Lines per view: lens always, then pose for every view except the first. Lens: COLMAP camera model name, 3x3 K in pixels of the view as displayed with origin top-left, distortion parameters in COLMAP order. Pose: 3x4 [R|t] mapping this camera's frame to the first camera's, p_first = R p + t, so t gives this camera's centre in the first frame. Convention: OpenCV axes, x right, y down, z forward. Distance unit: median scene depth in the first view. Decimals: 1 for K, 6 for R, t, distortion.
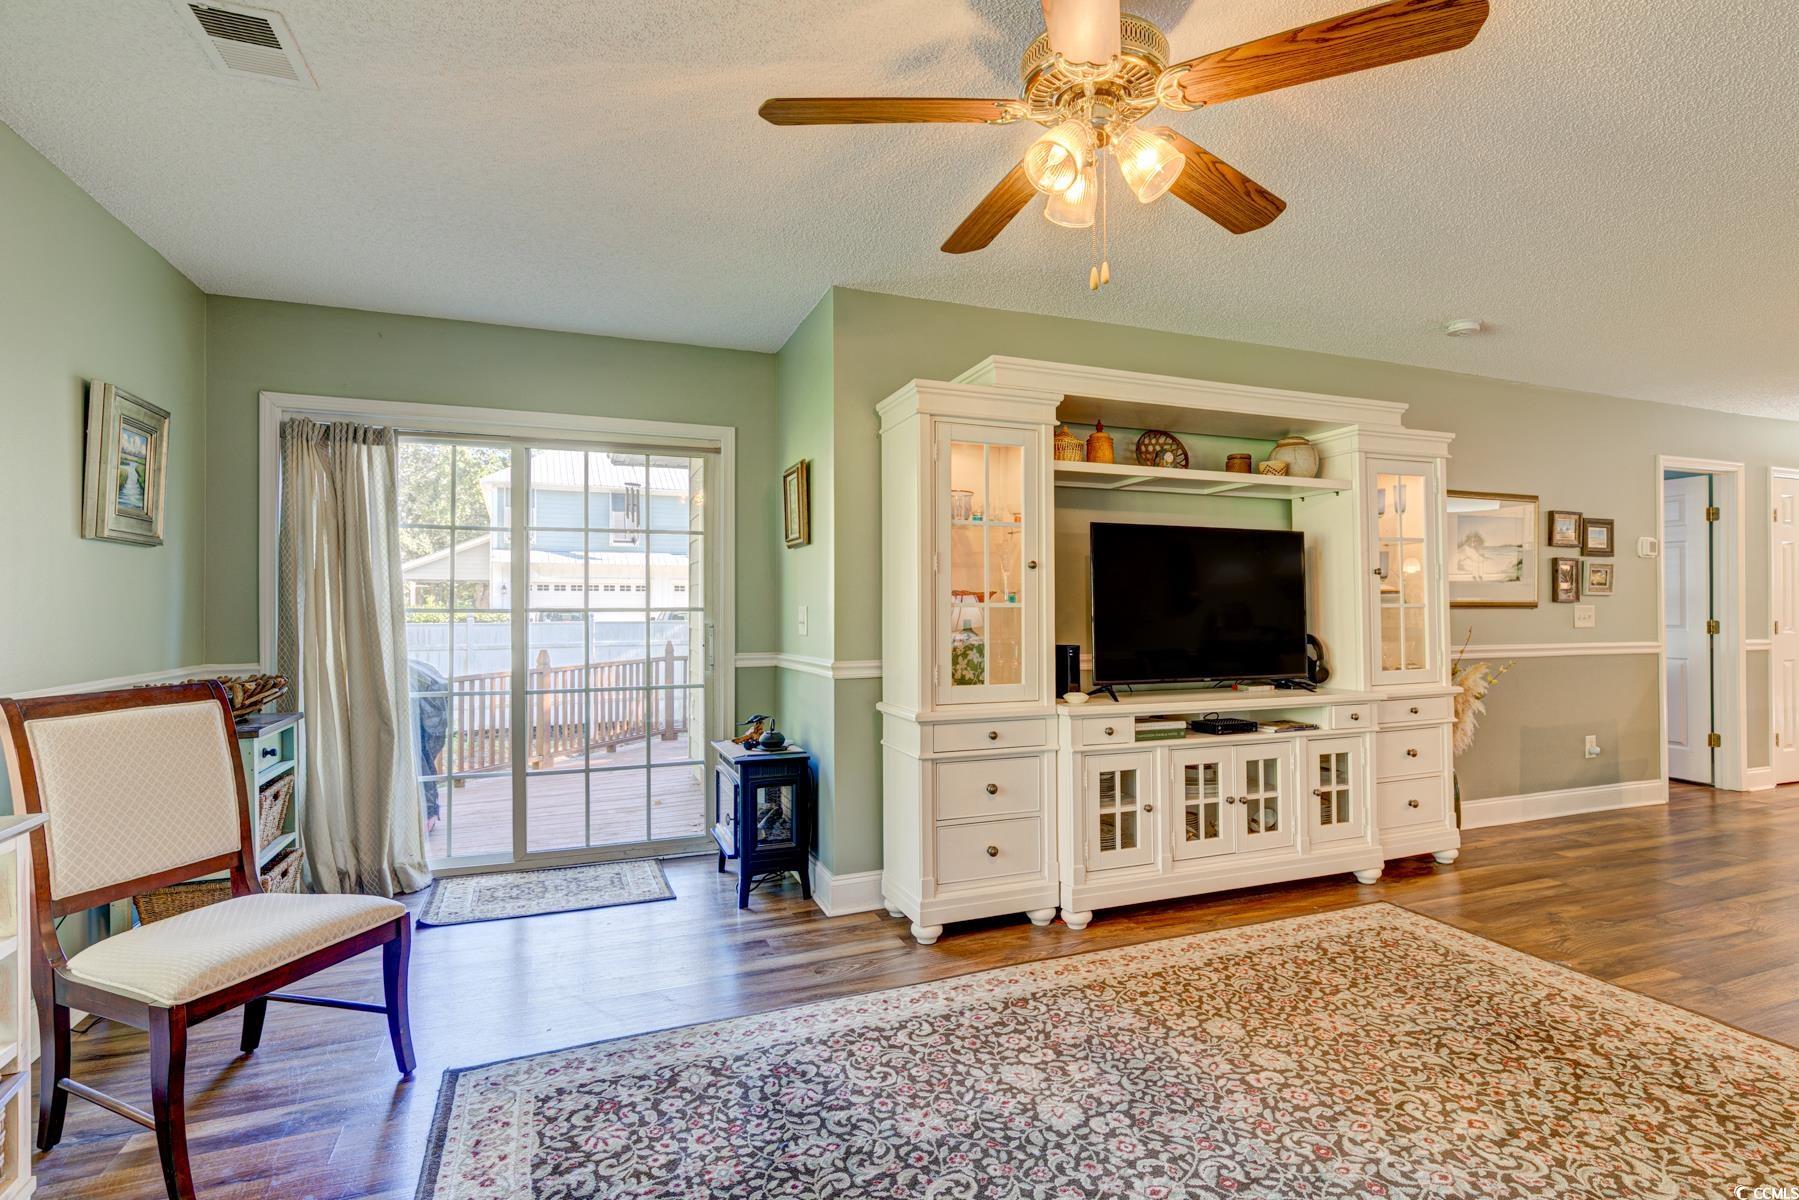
lens RADIAL K [[878.9, 0, 915.8], [0, 878.9, 598.4], [0, 0, 1]] dist [-0.004409, 0.001010]
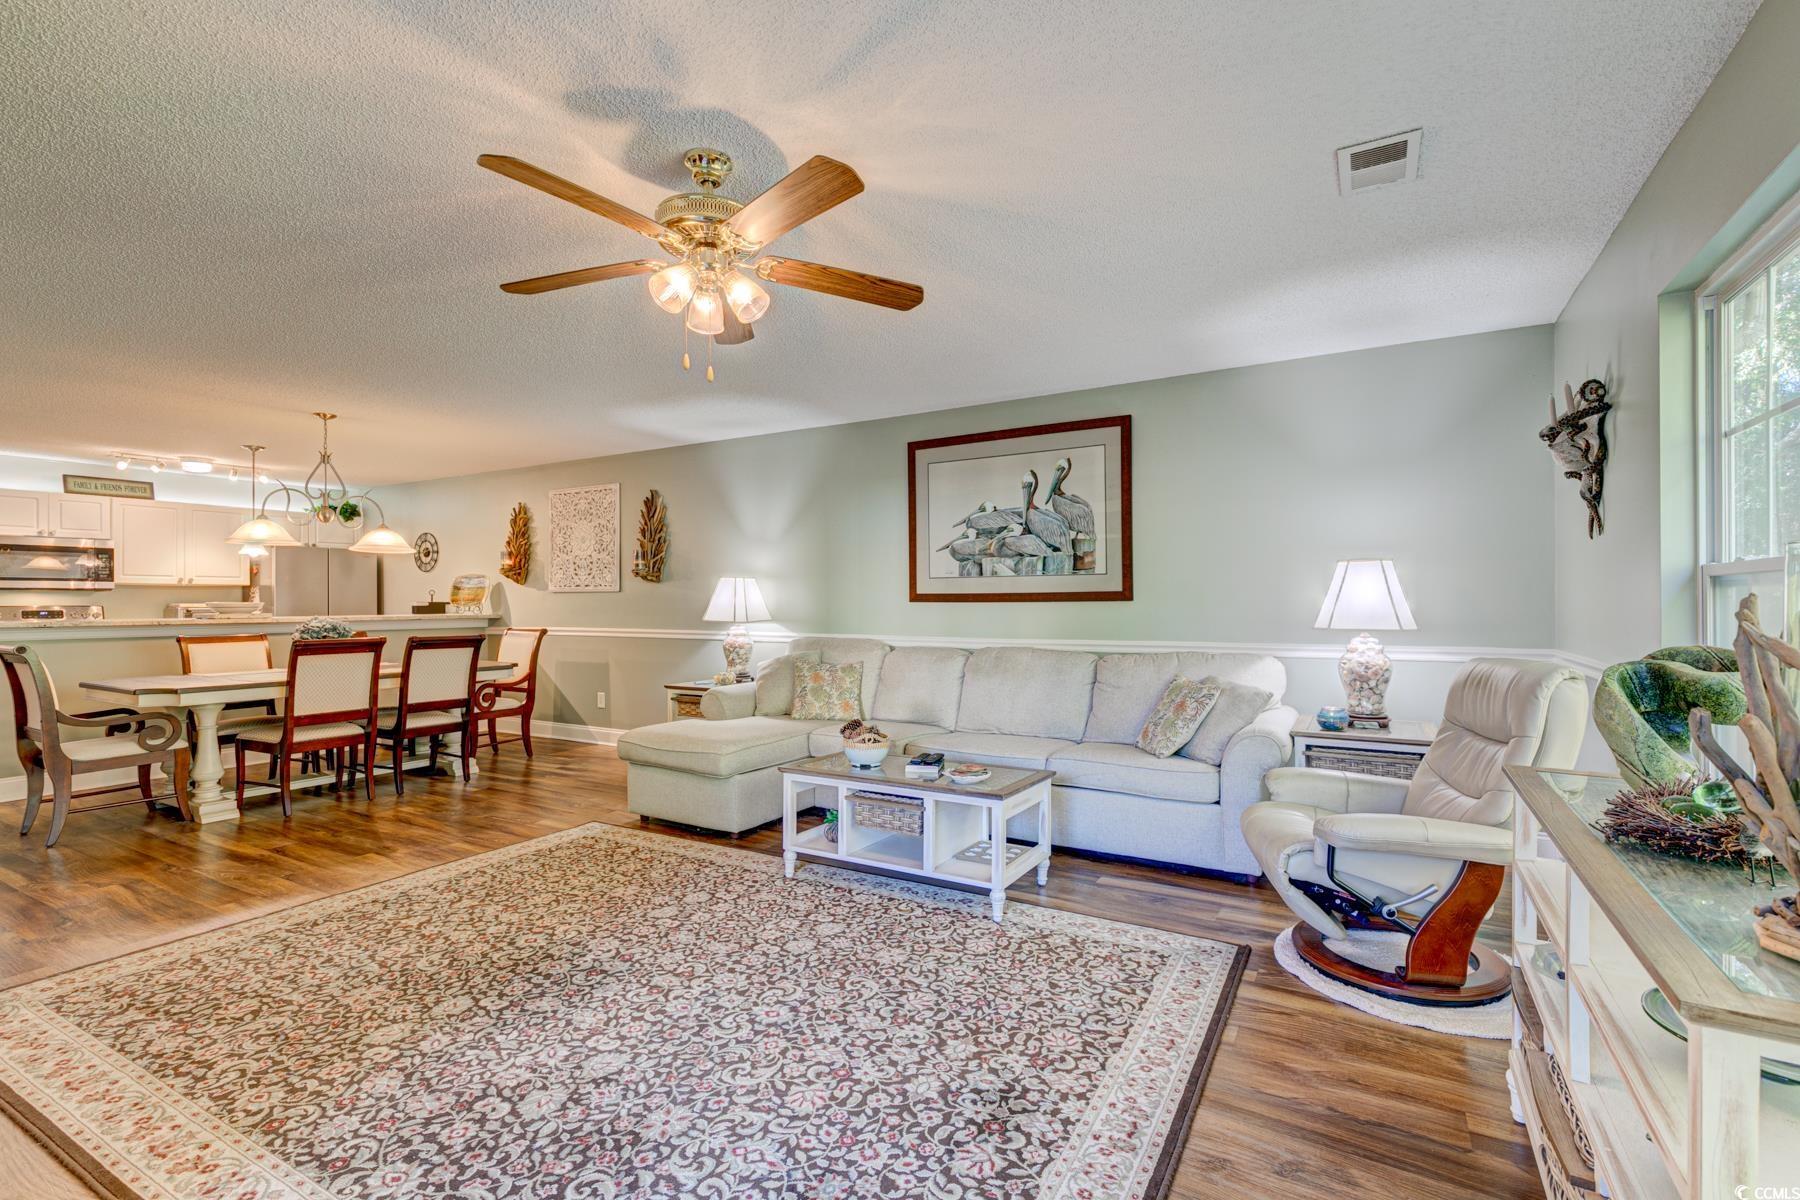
lens RADIAL K [[805.4, 0, 916.6], [0, 805.4, 602.0], [0, 0, 1]] dist [0.002743, -0.000905]
pose [[-0.624218, 0.004706, 0.781236, -0.619298], [-0.000459, 0.999979, -0.006390, 0.008664], [-0.781250, -0.004347, -0.624203, 0.940093]]
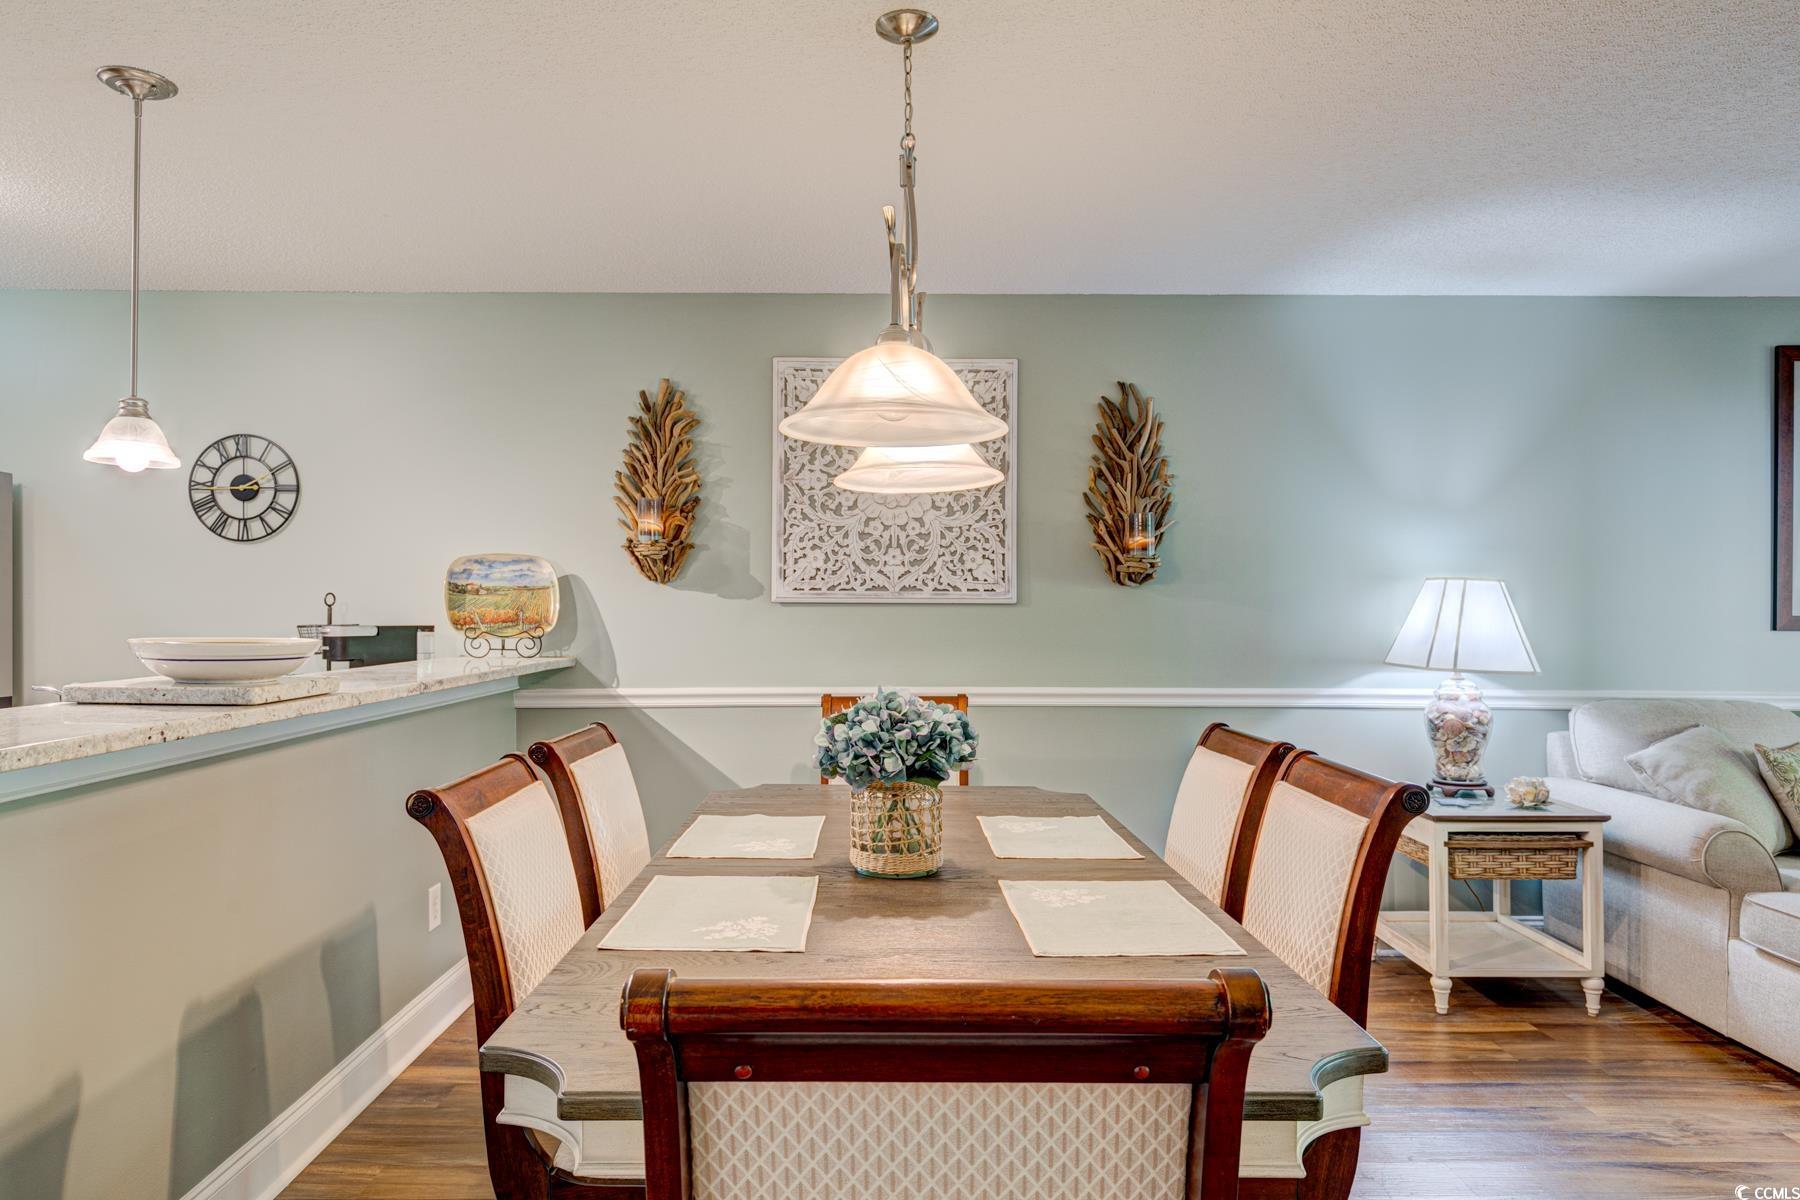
lens RADIAL K [[1130.2, 0, 889.5], [0, 1130.2, 612.5], [0, 0, 1]] dist [0.004046, 0.008031]
pose [[-0.930654, 0.001070, 0.365900, 1.363519], [-0.001813, 0.999970, -0.007534, -0.013060], [-0.365897, -0.007675, -0.930624, 1.570257]]
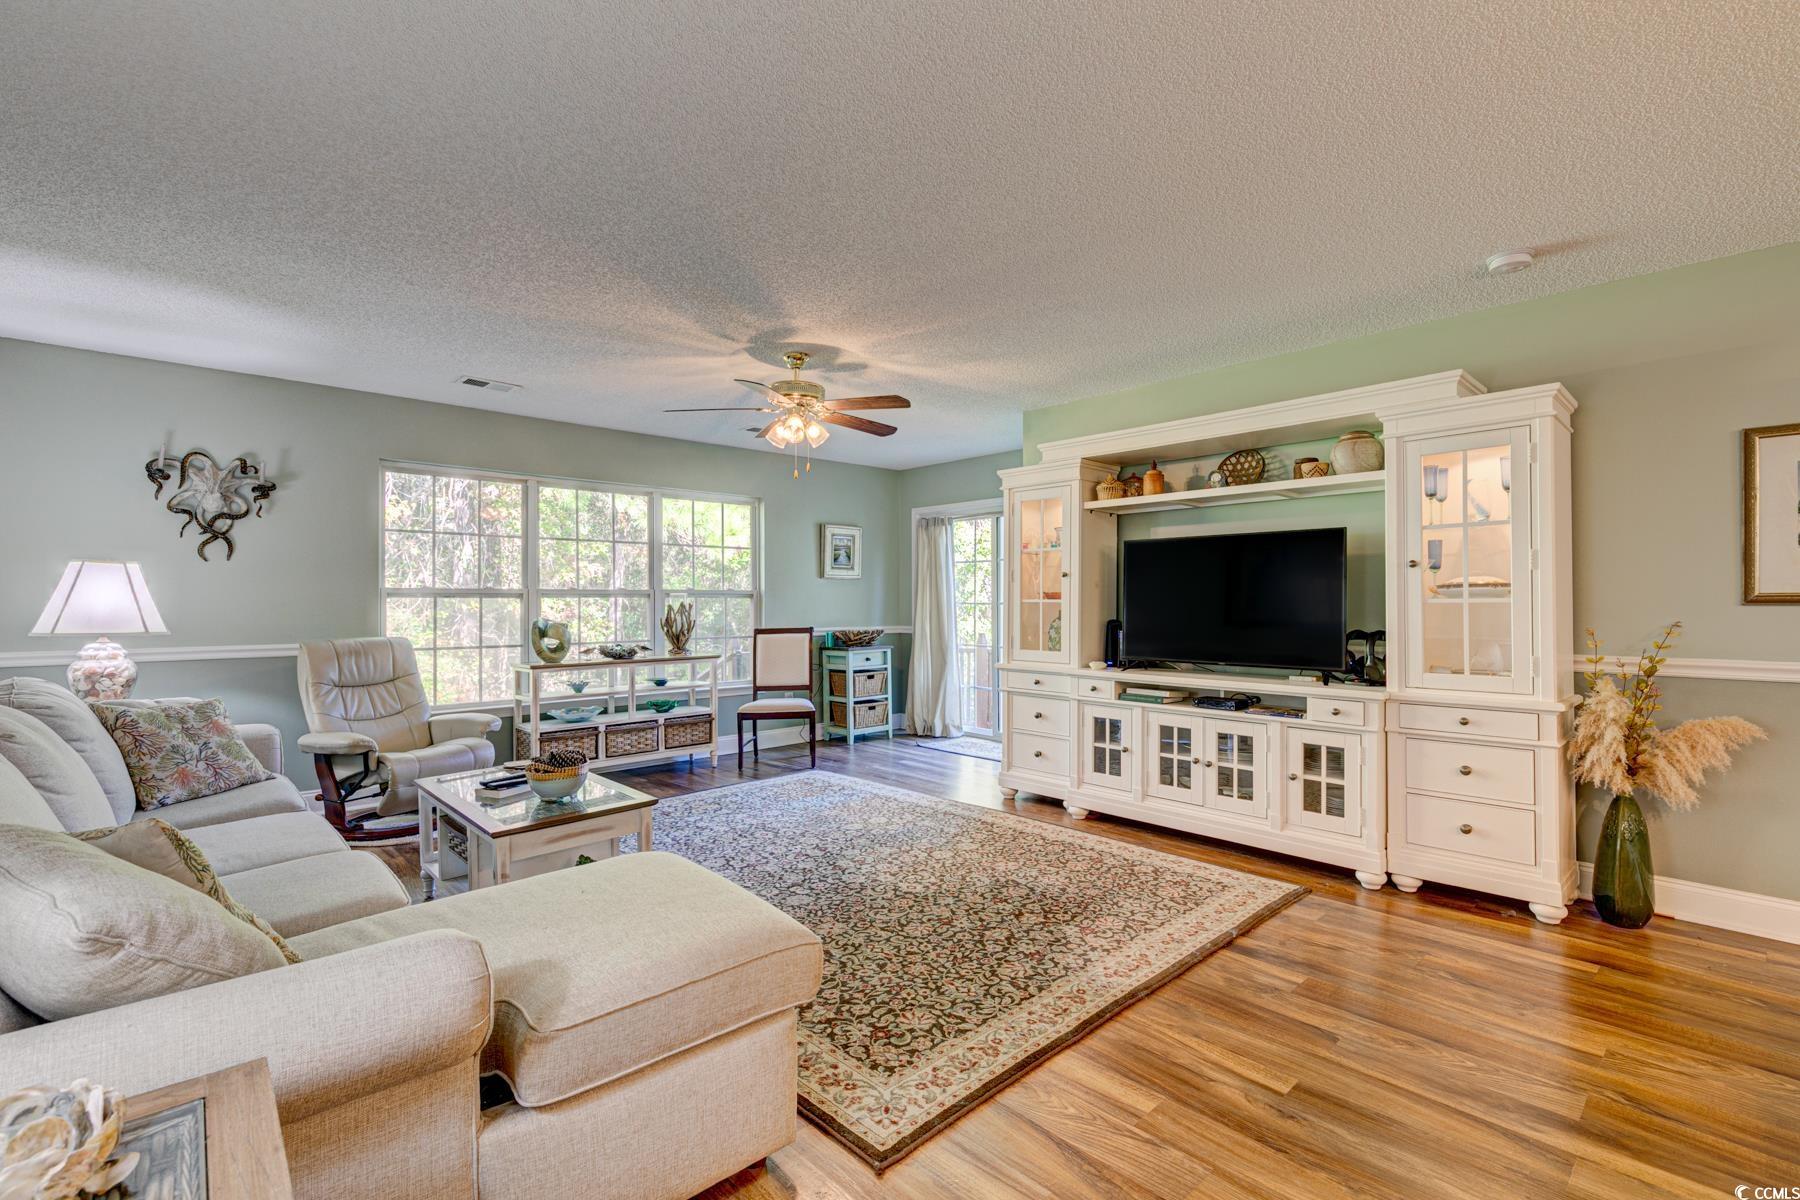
lens RADIAL K [[805.4, 0, 909.9], [0, 805.4, 602.0], [0, 0, 1]] dist [0.002743, -0.000905]
pose [[0.366217, 0.000943, -0.930529, 1.517553], [0.009195, 0.999947, 0.004632, 0.000585], [0.930484, -0.010252, 0.366189, 0.271011]]
